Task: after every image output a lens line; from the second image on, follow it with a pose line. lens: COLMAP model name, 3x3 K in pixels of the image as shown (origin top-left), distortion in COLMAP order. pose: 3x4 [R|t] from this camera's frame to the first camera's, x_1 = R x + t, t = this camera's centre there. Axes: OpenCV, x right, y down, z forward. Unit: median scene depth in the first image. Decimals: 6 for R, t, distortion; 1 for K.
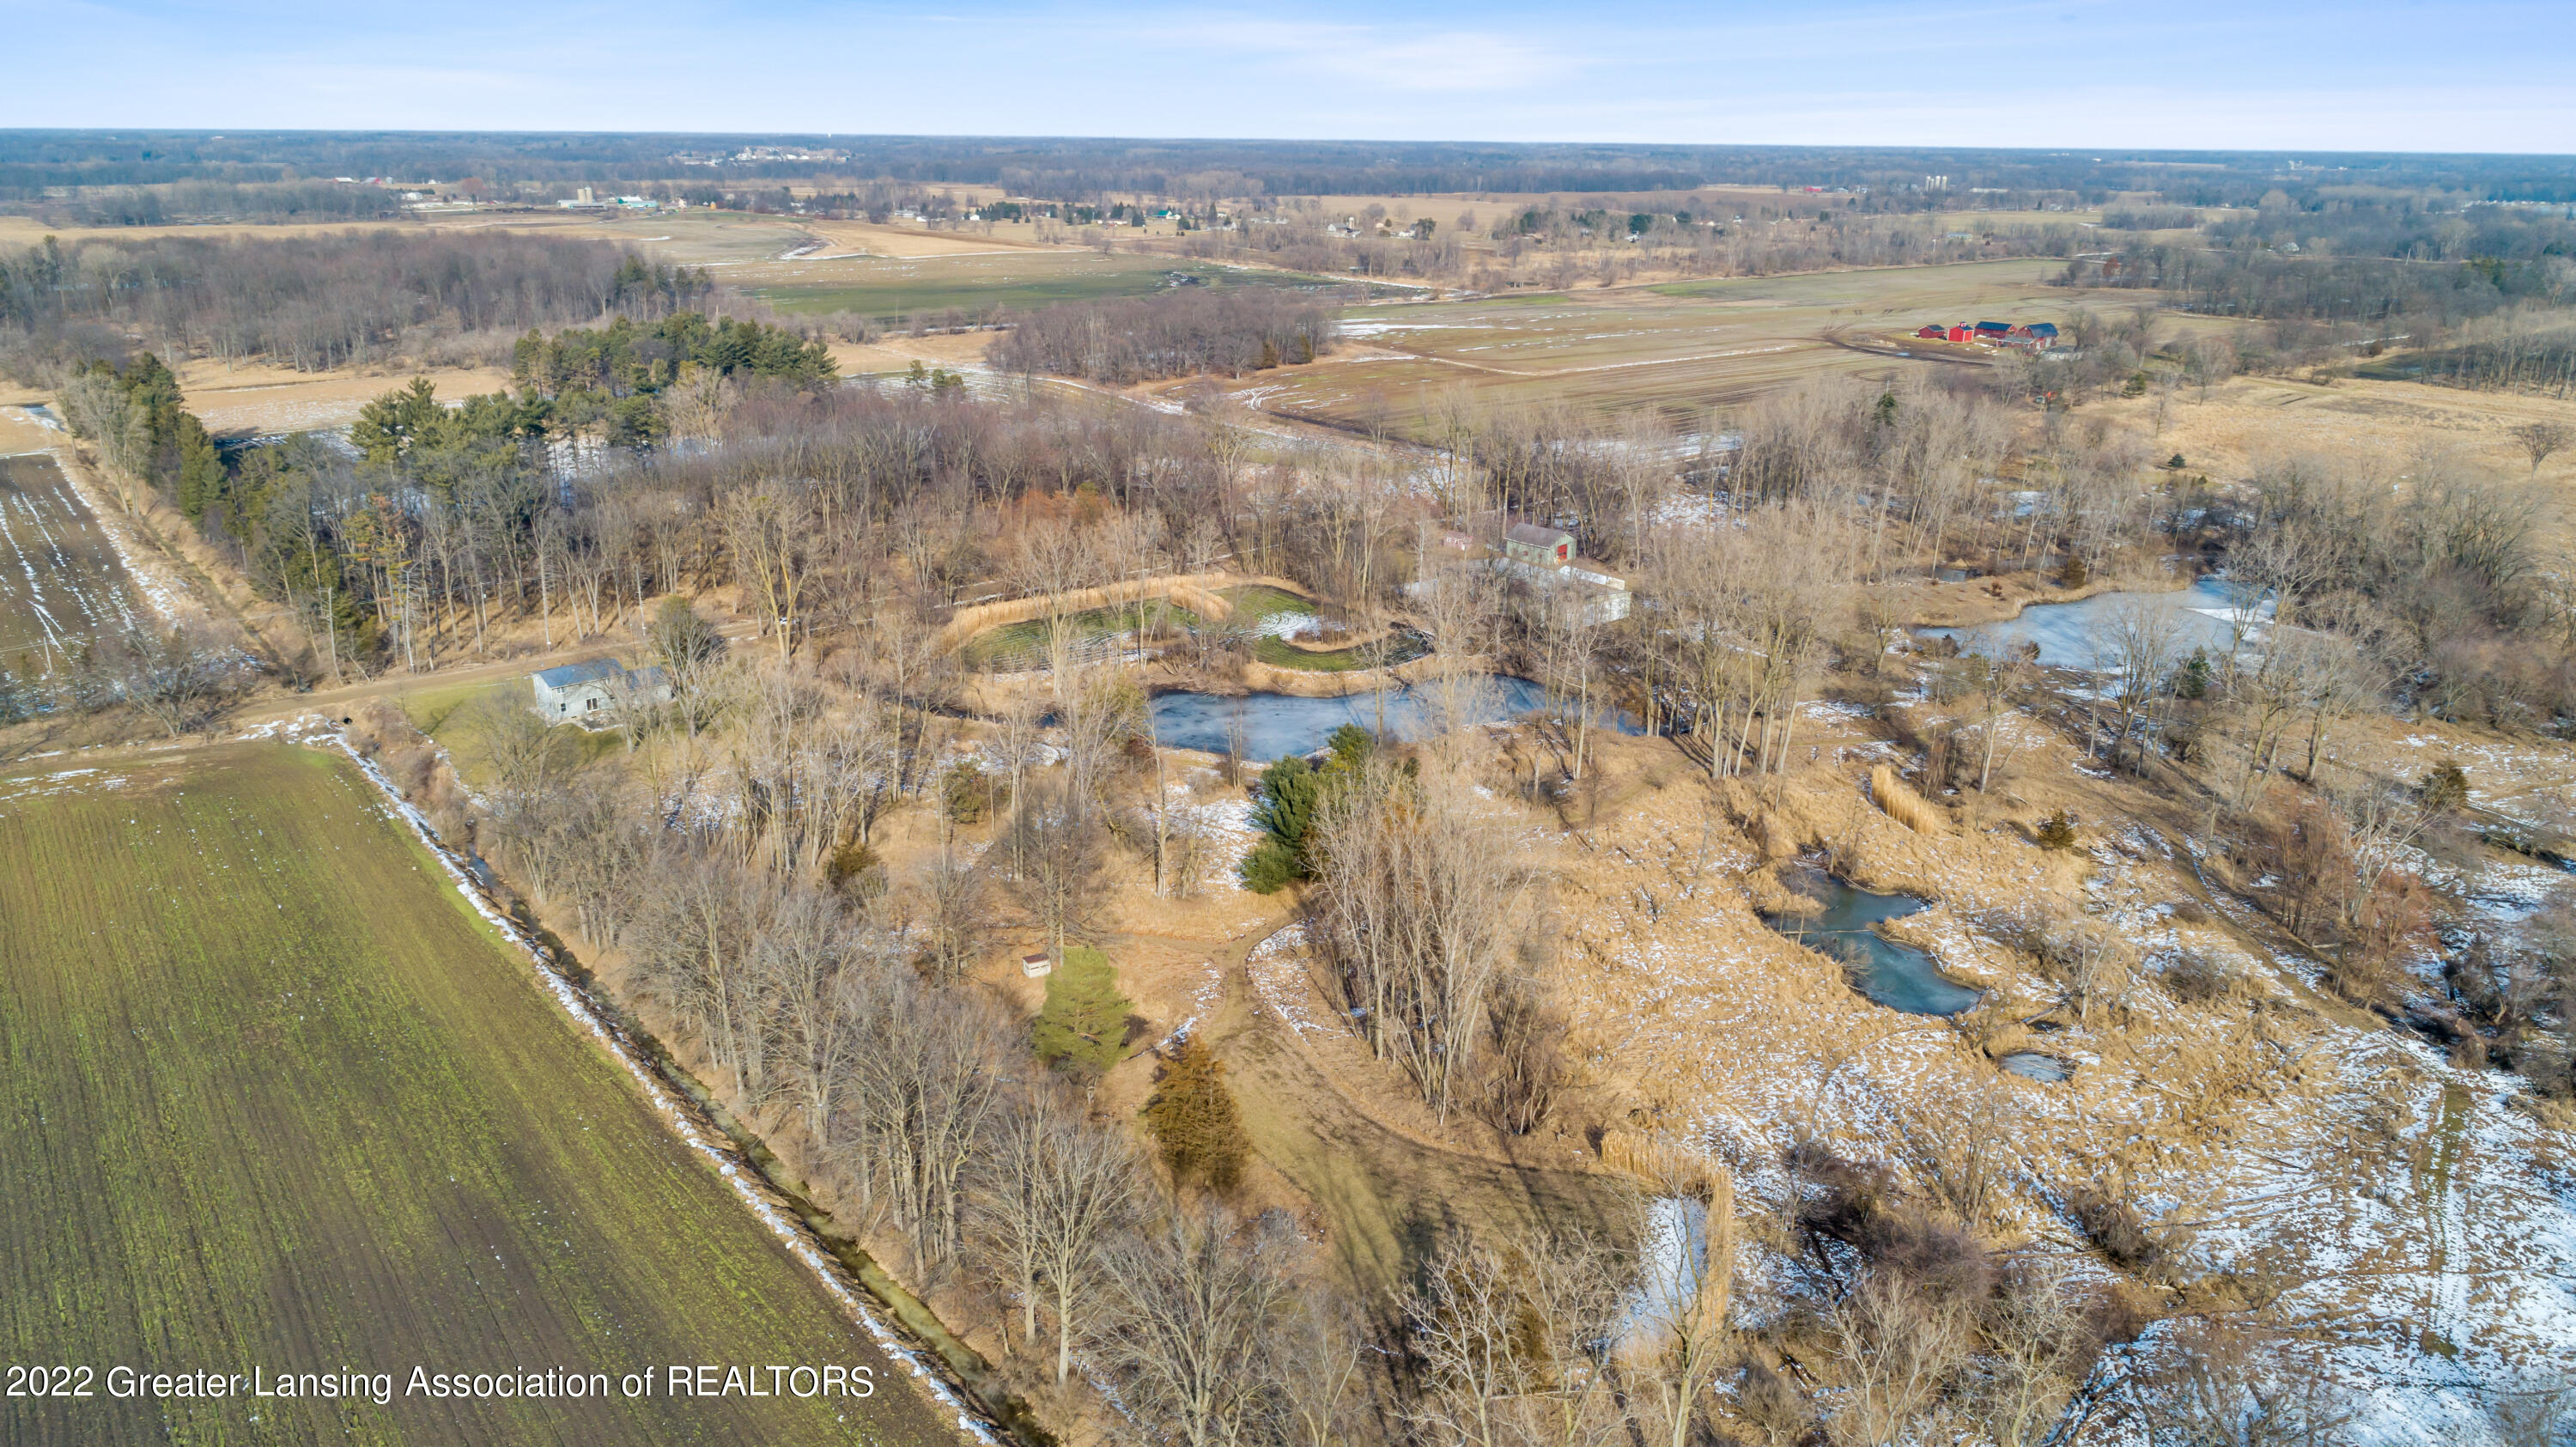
lens RADIAL K [[1740.8, 0, 1288.0], [0, 1740.8, 723.5], [0, 0, 1]] dist [-0.007308, 0.001650]
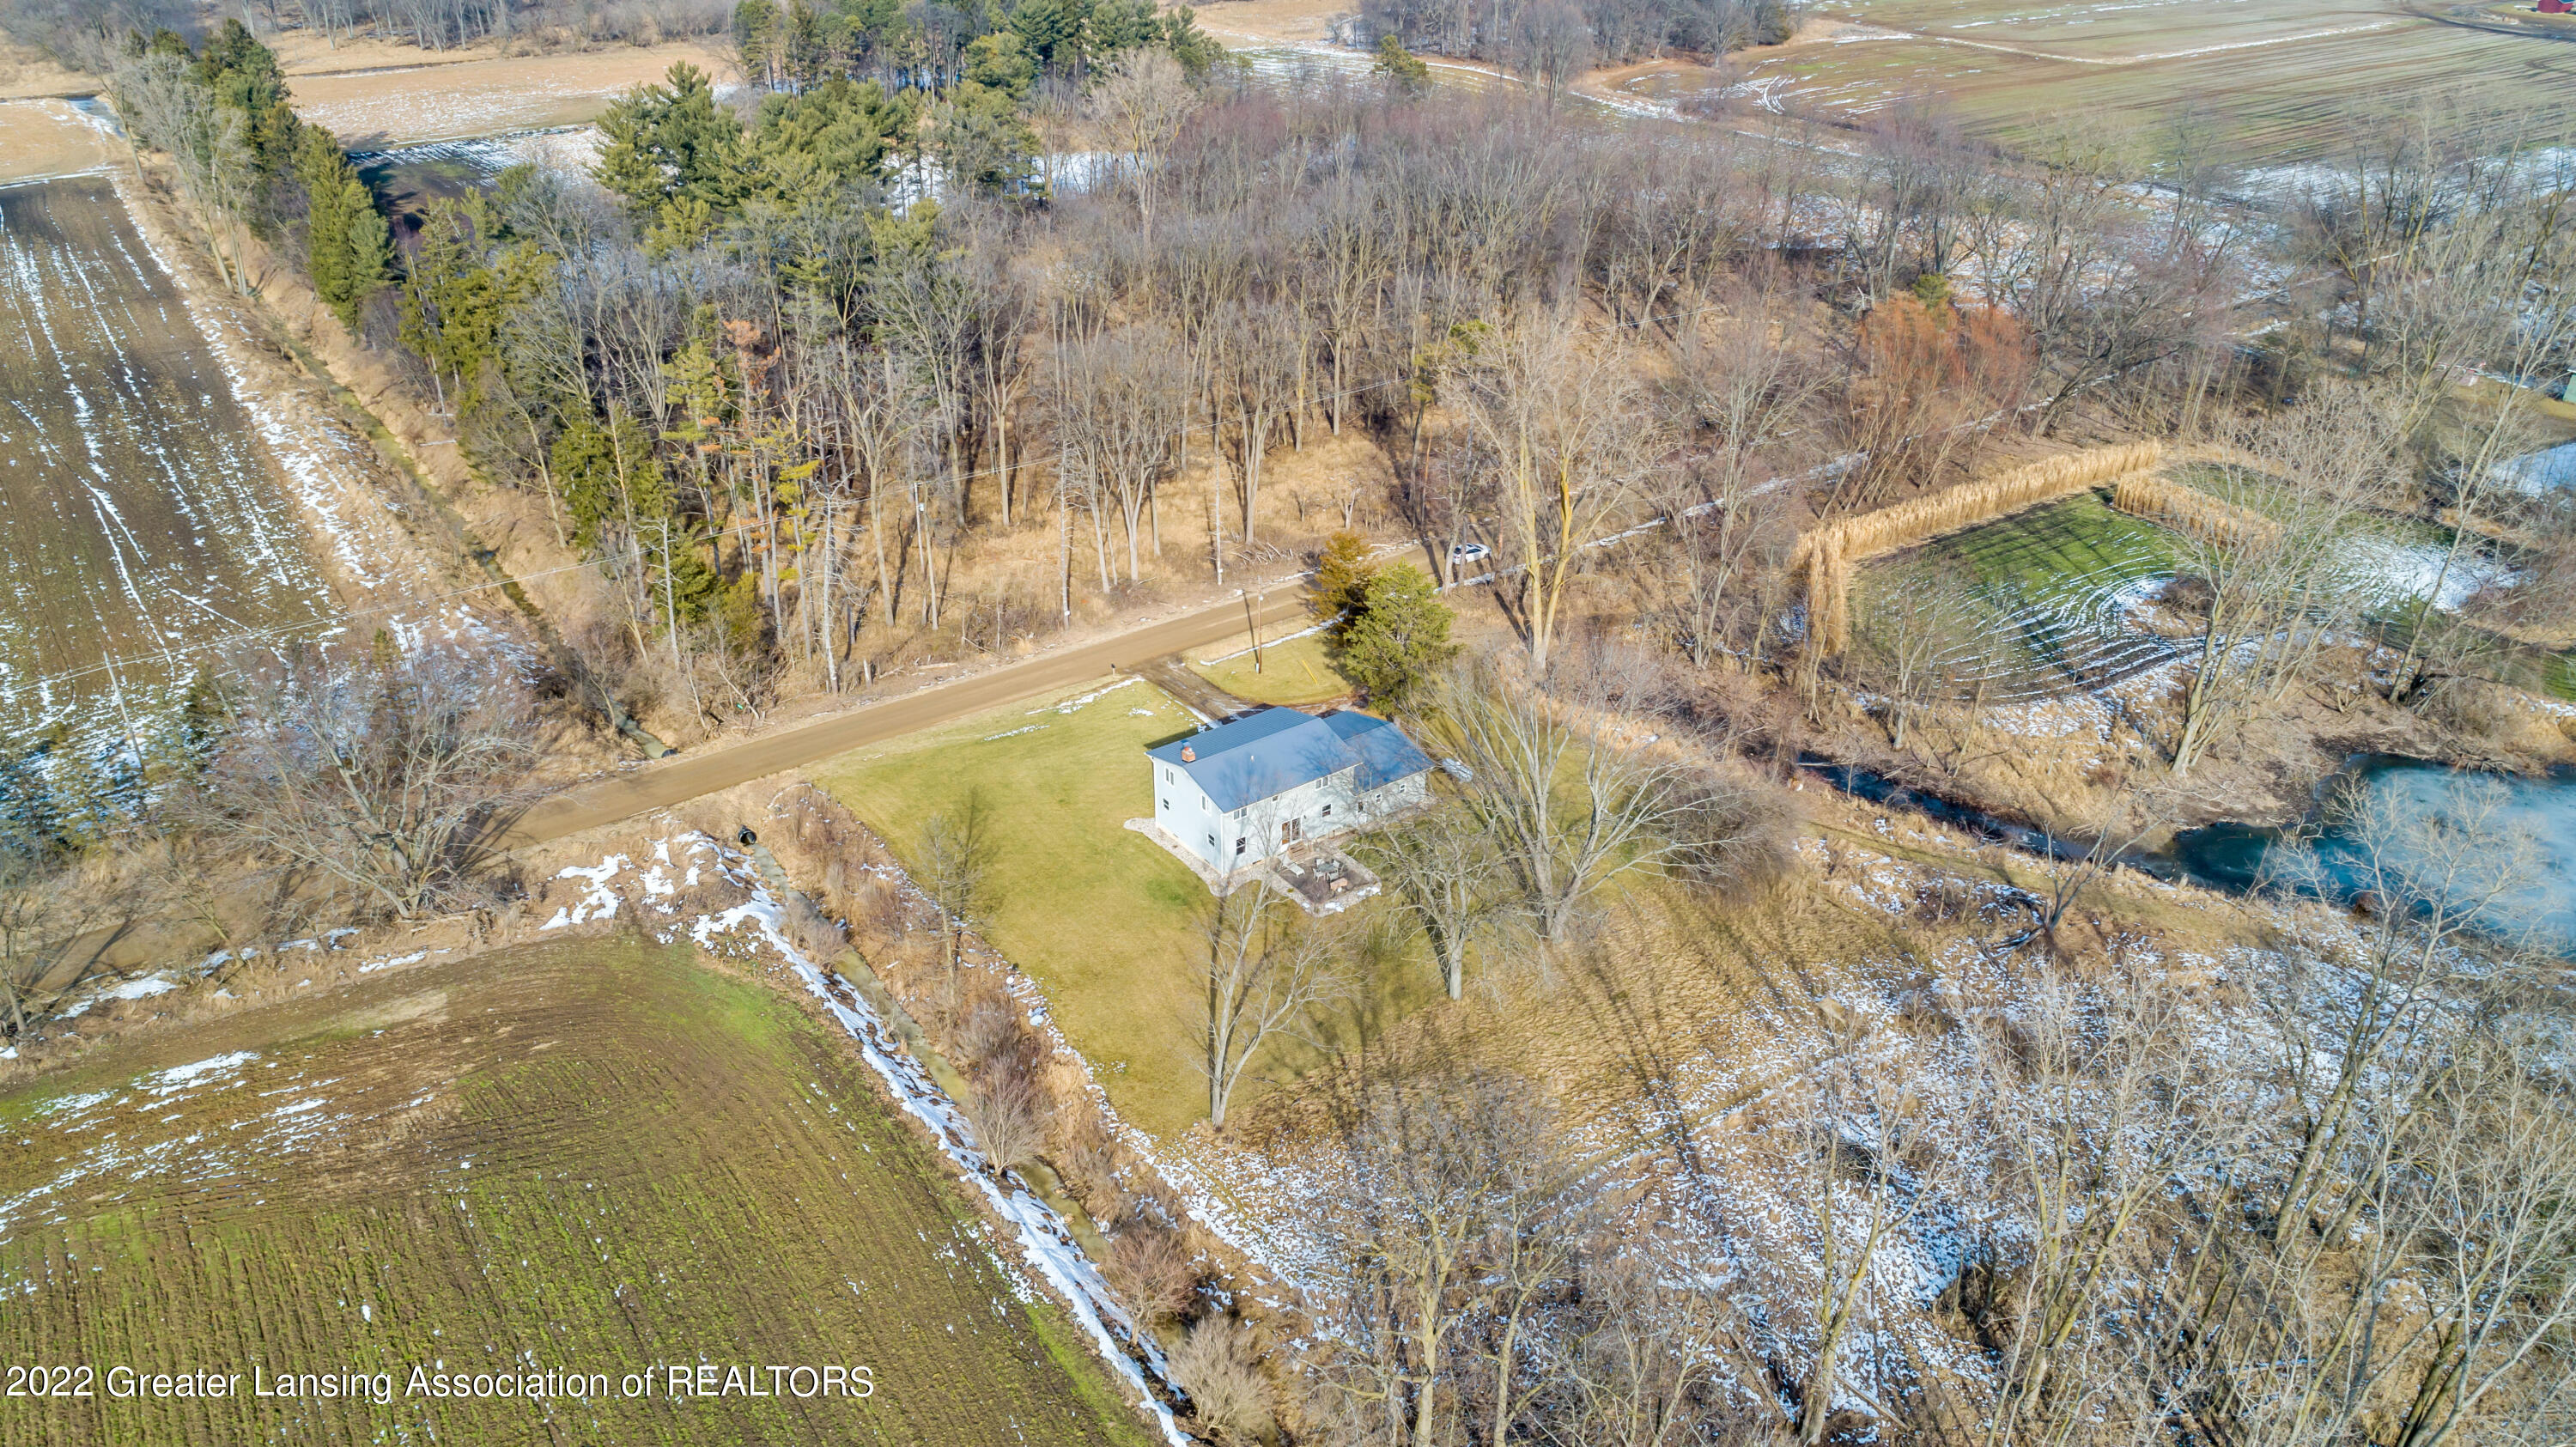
lens RADIAL K [[1740.8, 0, 1288.0], [0, 1740.8, 723.5], [0, 0, 1]] dist [-0.007308, 0.001650]
pose [[0.998827, 0.021522, -0.043374, -0.259153], [-0.013870, 0.985420, 0.169571, -0.078671], [0.046391, -0.168771, 0.984563, 0.378107]]
